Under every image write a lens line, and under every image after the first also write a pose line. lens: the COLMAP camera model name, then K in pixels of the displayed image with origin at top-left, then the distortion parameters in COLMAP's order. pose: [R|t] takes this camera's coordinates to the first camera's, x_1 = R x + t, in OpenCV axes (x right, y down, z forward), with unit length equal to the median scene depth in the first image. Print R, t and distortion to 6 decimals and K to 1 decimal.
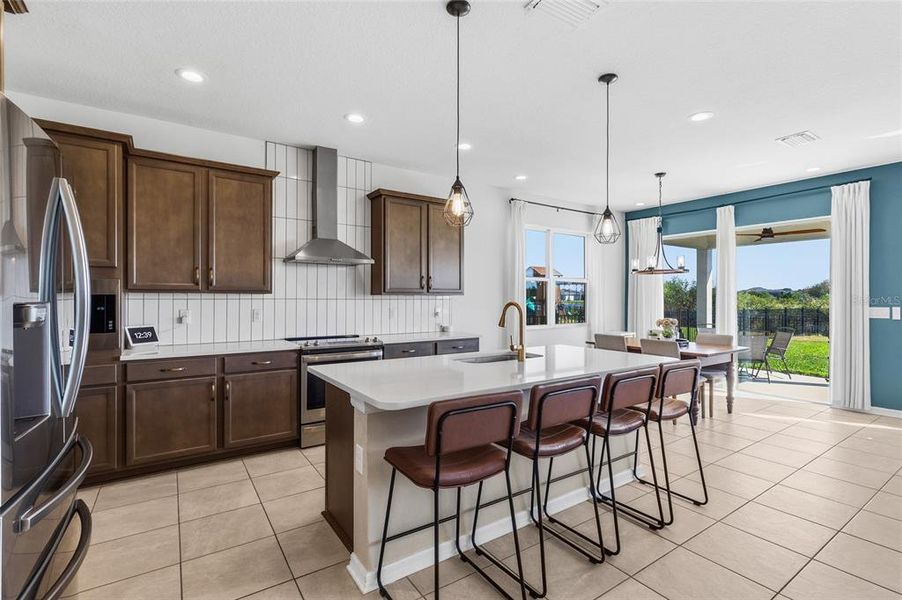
lens RADIAL K [[419.8, 0, 458.3], [0, 419.8, 298.9], [0, 0, 1]] dist [0.000282, 0.000252]
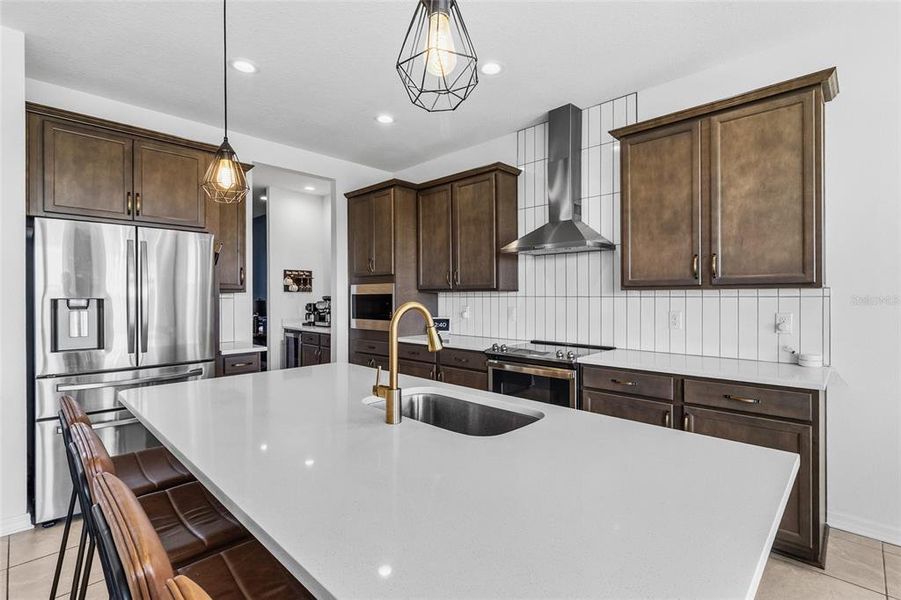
lens RADIAL K [[419.4, 0, 457.8], [0, 419.4, 298.9], [0, 0, 1]] dist [0.000282, 0.000252]
pose [[0.205552, 0.003656, -0.978639, 0.436580], [0.002996, 0.999986, 0.004365, 0.000682], [0.978642, -0.003829, 0.205539, 0.655576]]
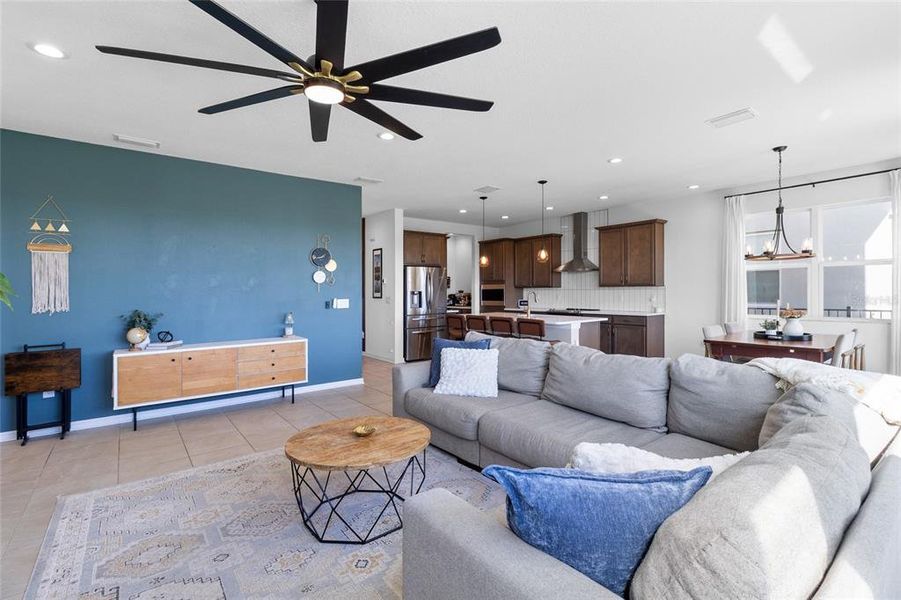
lens RADIAL K [[415.0, 0, 456.4], [0, 415.0, 292.0], [0, 0, 1]] dist [-0.003413, 0.000068]
pose [[0.069949, 0.001447, -0.997550, 1.605019], [0.008613, 0.999961, 0.002054, 0.001895], [0.997513, -0.008735, 0.069934, 0.301494]]
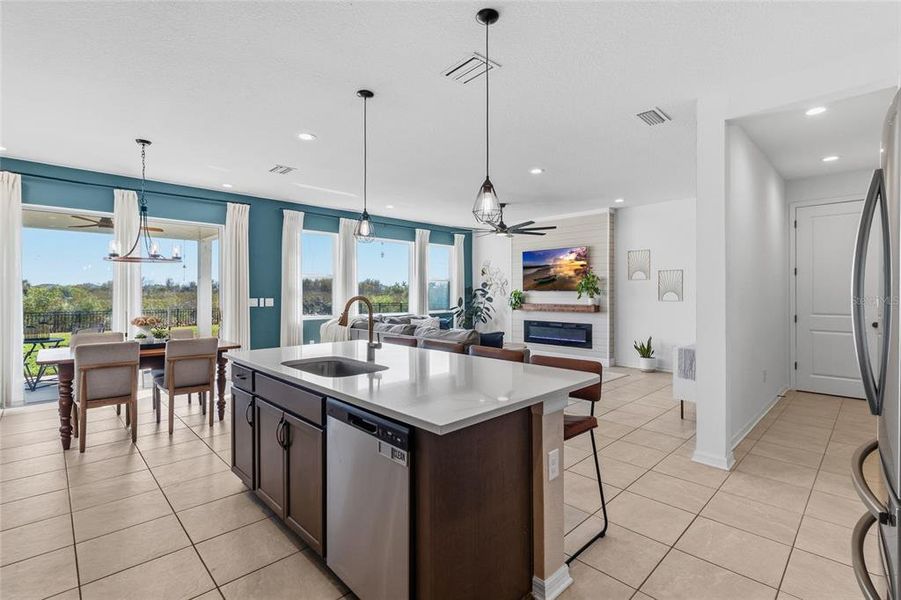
lens RADIAL K [[415.0, 0, 456.4], [0, 415.0, 292.0], [0, 0, 1]] dist [-0.003413, 0.000068]
pose [[-0.178548, 0.000364, 0.983931, -0.524852], [0.002006, 0.999998, -0.000006, 0.000001], [-0.983929, 0.001973, -0.178548, 0.659195]]
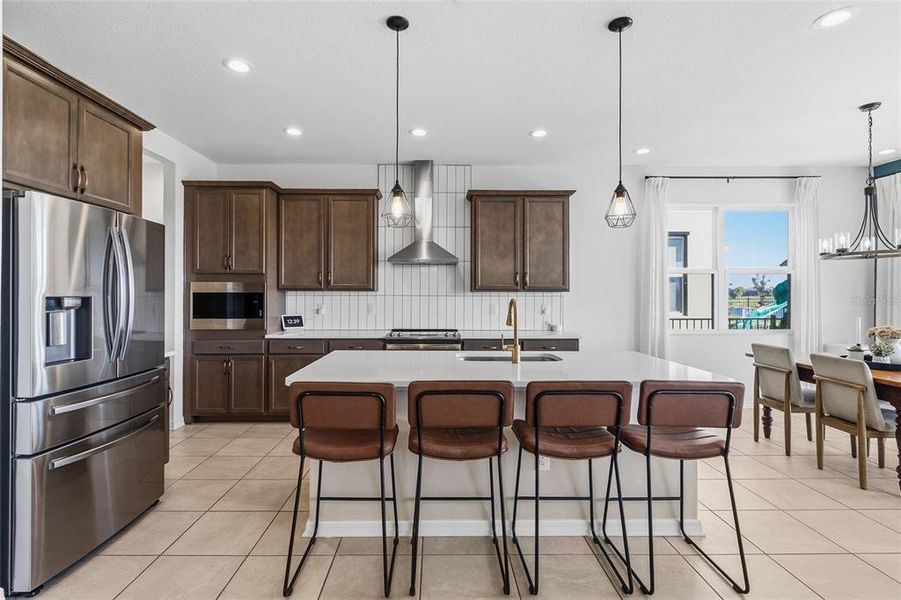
lens RADIAL K [[424.9, 0, 437.8], [0, 424.9, 293.1], [0, 0, 1]] dist [-0.001747, 0.000246]
pose [[0.827187, -0.002282, -0.561922, 0.358742], [-0.000905, 0.999985, -0.005392, -0.000424], [0.561925, 0.004969, 0.827173, 0.088679]]
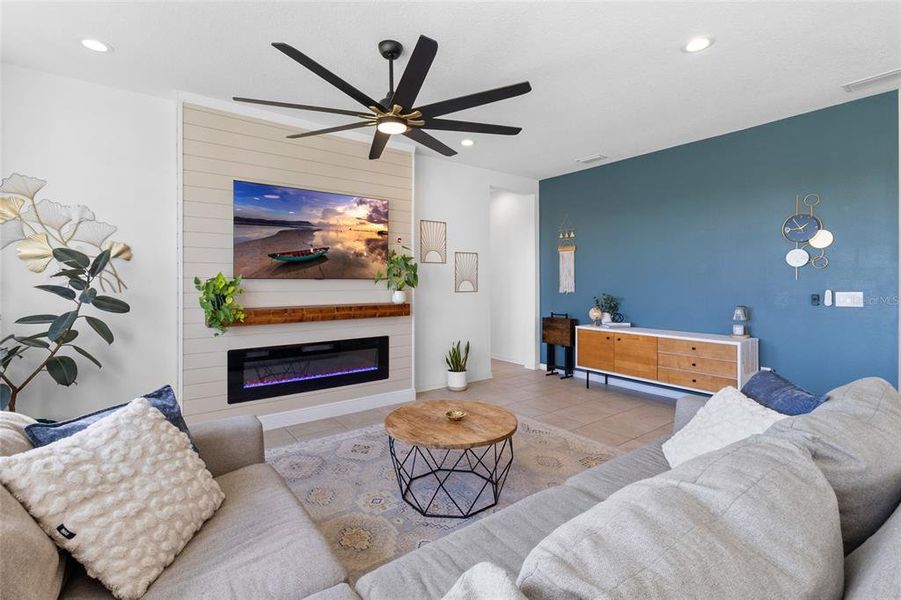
lens RADIAL K [[413.4, 0, 460.0], [0, 413.4, 283.6], [0, 0, 1]] dist [-0.000737, 0.000093]
pose [[-0.998361, 0.002153, -0.057182, 1.037901], [0.001737, 0.999972, 0.007319, 0.001088], [0.057196, 0.007208, -0.998337, 0.814738]]
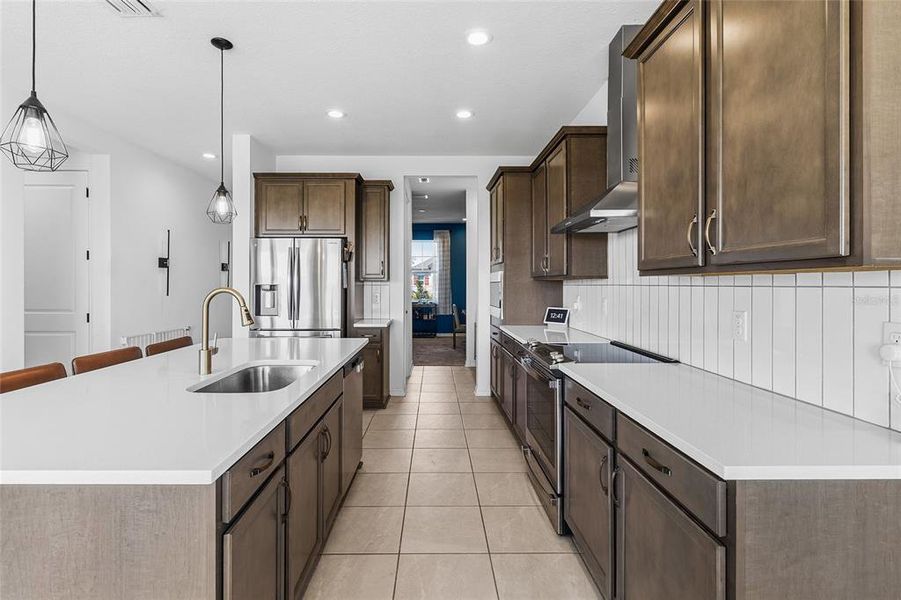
lens RADIAL K [[420.6, 0, 441.2], [0, 420.6, 287.6], [0, 0, 1]] dist [-0.000812, 0.000090]
pose [[-0.559646, 0.002637, -0.828728, 0.338778], [-0.003216, 0.999981, 0.005353, 0.001493], [0.828726, 0.005661, -0.559626, 1.150720]]
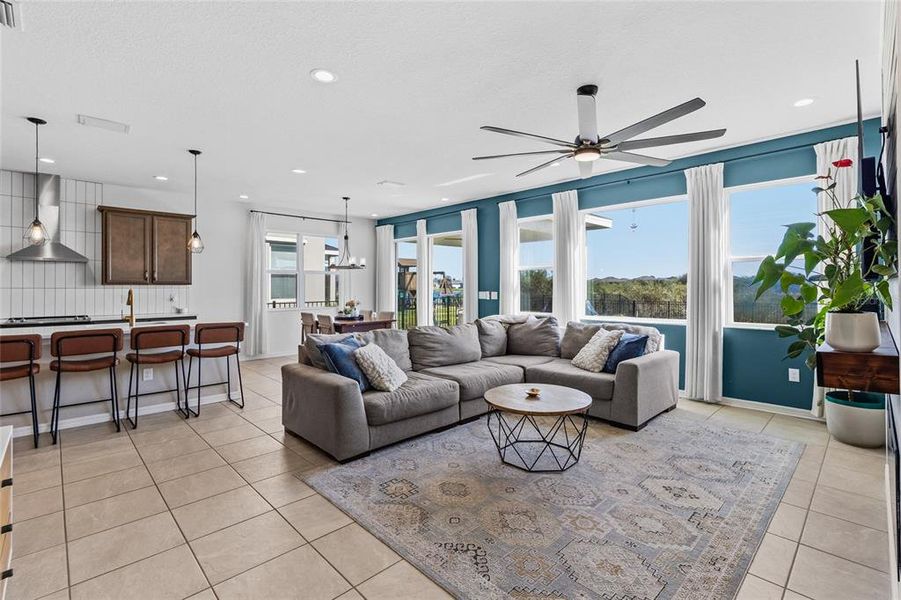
lens RADIAL K [[413.4, 0, 460.0], [0, 413.4, 283.6], [0, 0, 1]] dist [-0.000737, 0.000093]
pose [[0.983731, -0.003530, 0.179613, 0.739765], [0.004965, 0.999959, -0.007540, 0.002159], [-0.179579, 0.008309, 0.983709, -0.522931]]
